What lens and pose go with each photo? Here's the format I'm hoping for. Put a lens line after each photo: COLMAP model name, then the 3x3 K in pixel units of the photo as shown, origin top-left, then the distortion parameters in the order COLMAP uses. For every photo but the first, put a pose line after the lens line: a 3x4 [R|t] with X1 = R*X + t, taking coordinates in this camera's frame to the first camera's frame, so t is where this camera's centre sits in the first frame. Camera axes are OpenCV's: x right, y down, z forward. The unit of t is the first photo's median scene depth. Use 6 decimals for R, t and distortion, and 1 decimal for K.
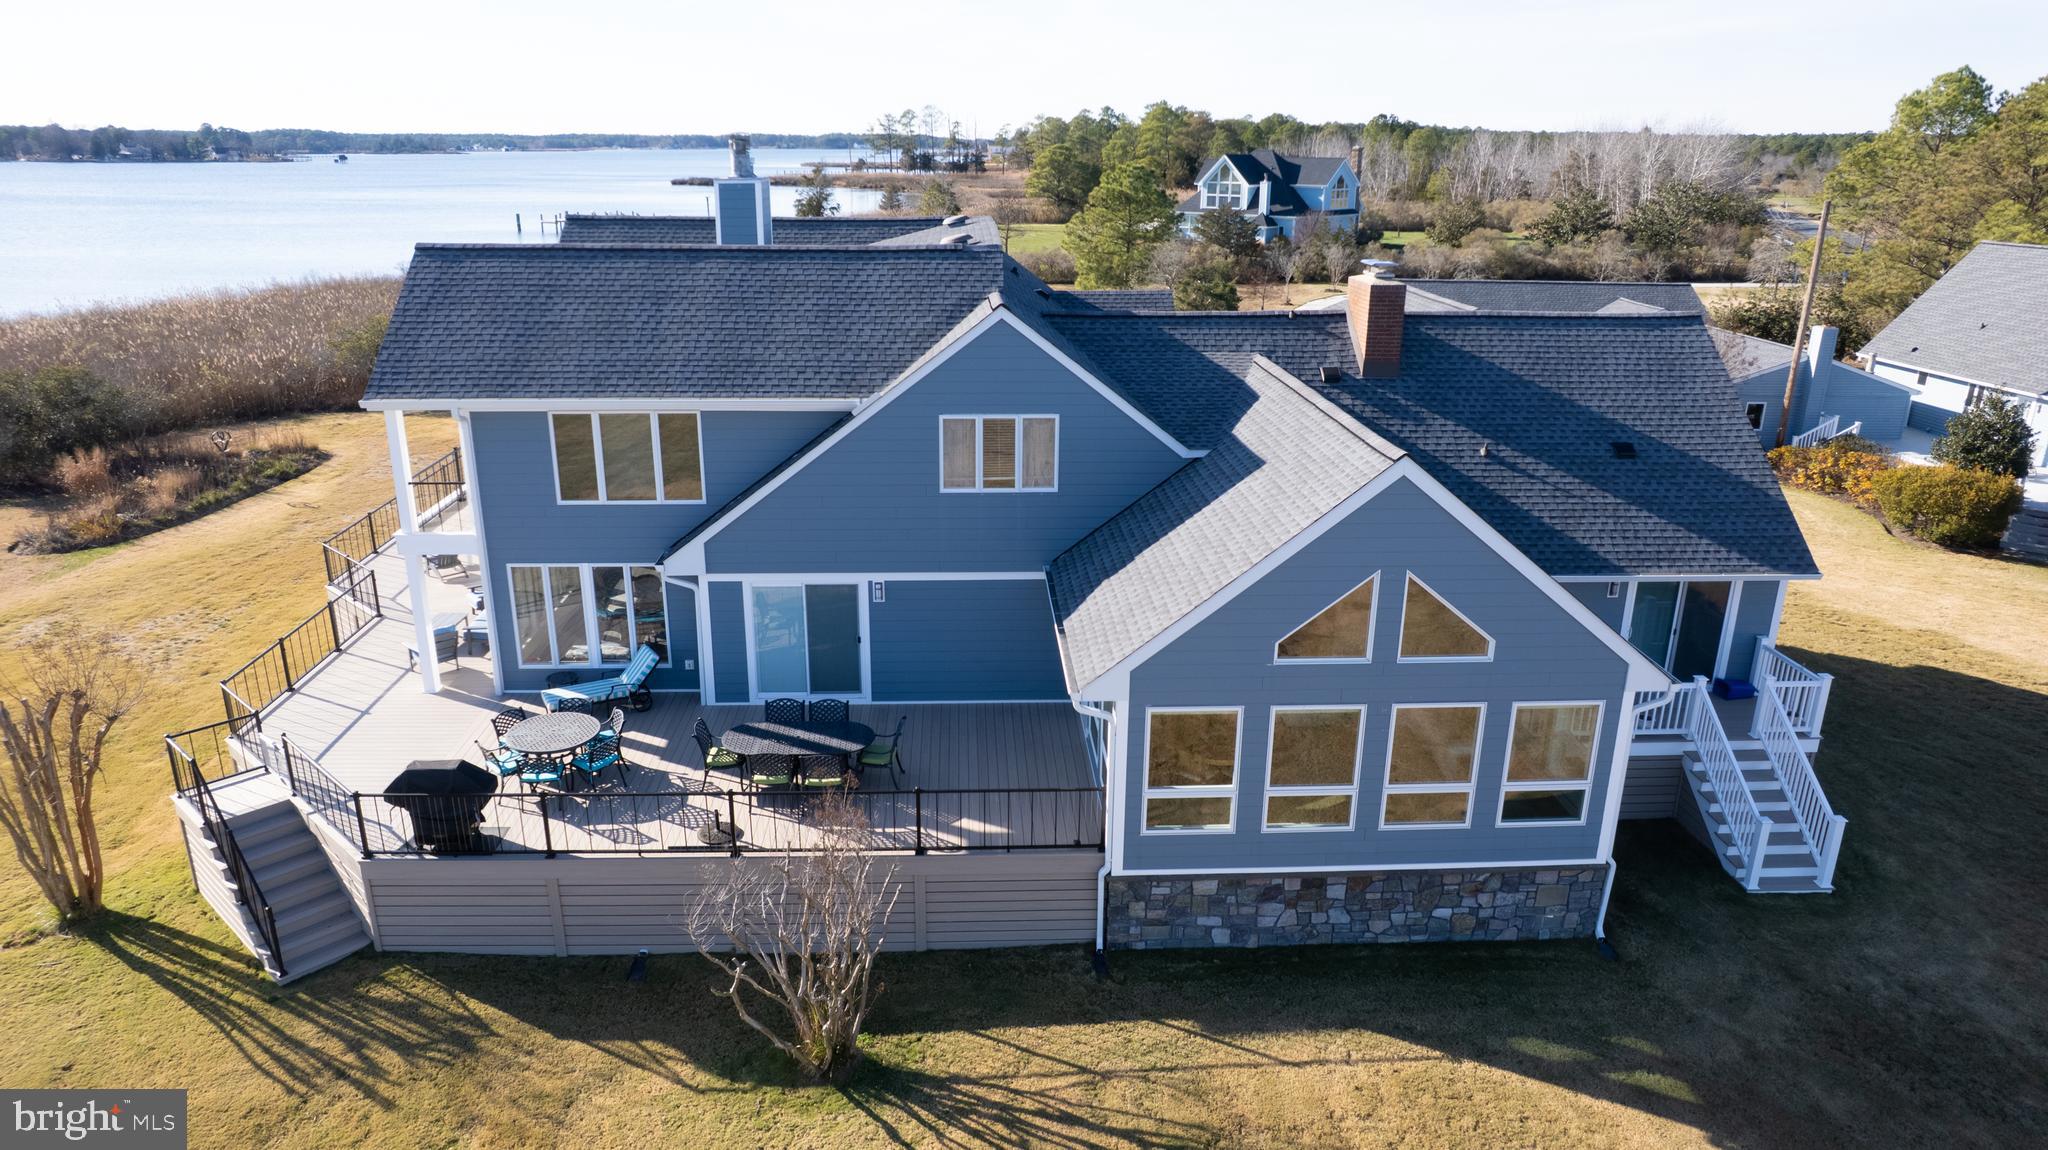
lens RADIAL K [[1302.9, 0, 1023.9], [0, 1302.9, 570.8], [0, 0, 1]] dist [-0.066687, 0.059918]
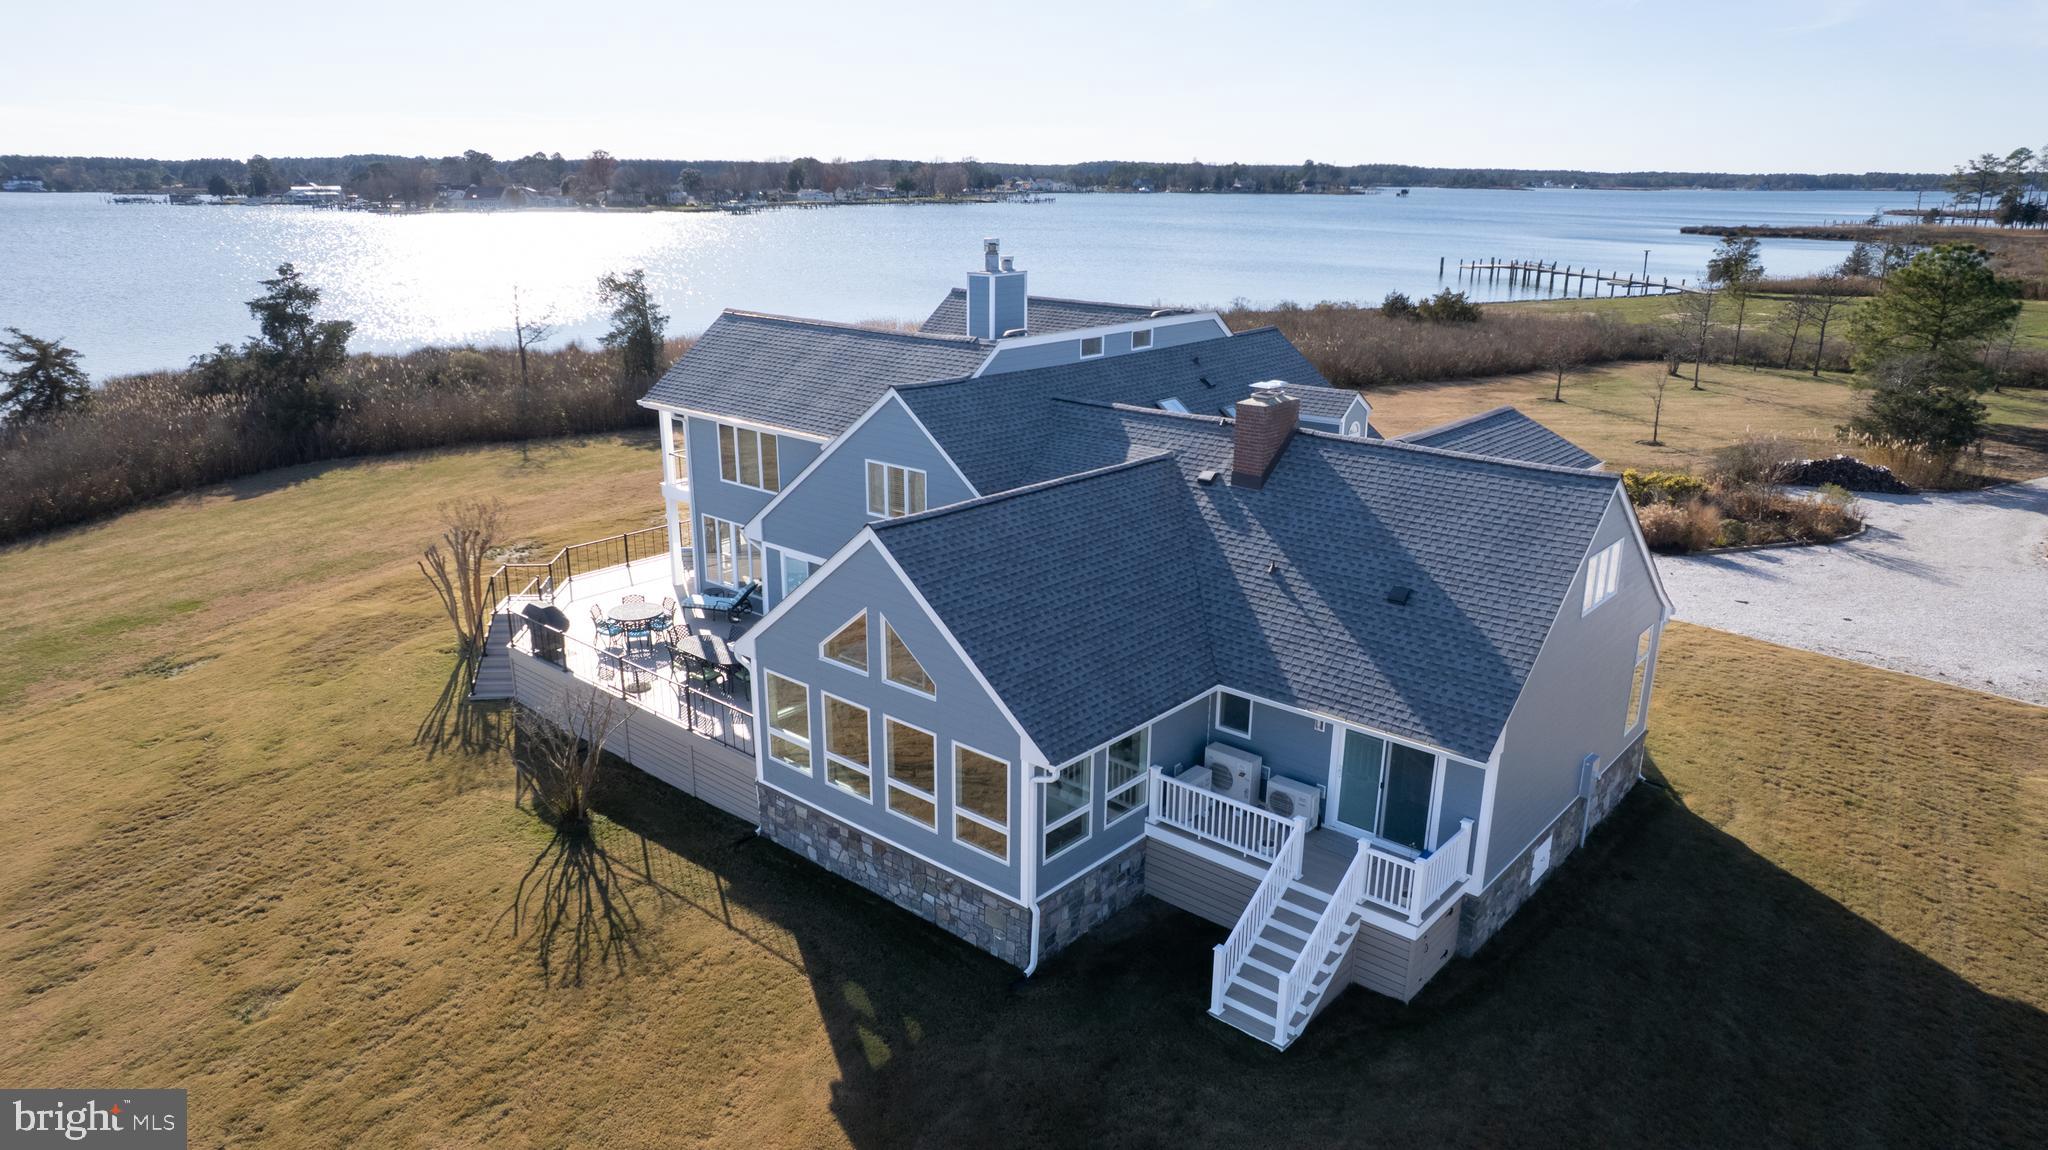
lens RADIAL K [[1302.9, 0, 1014.3], [0, 1302.9, 572.3], [0, 0, 1]] dist [-0.066687, 0.059918]
pose [[0.724752, 0.200178, -0.659291, 1.128503], [-0.216617, 0.974546, 0.057773, -0.130772], [0.654074, 0.100942, 0.749665, 0.078337]]
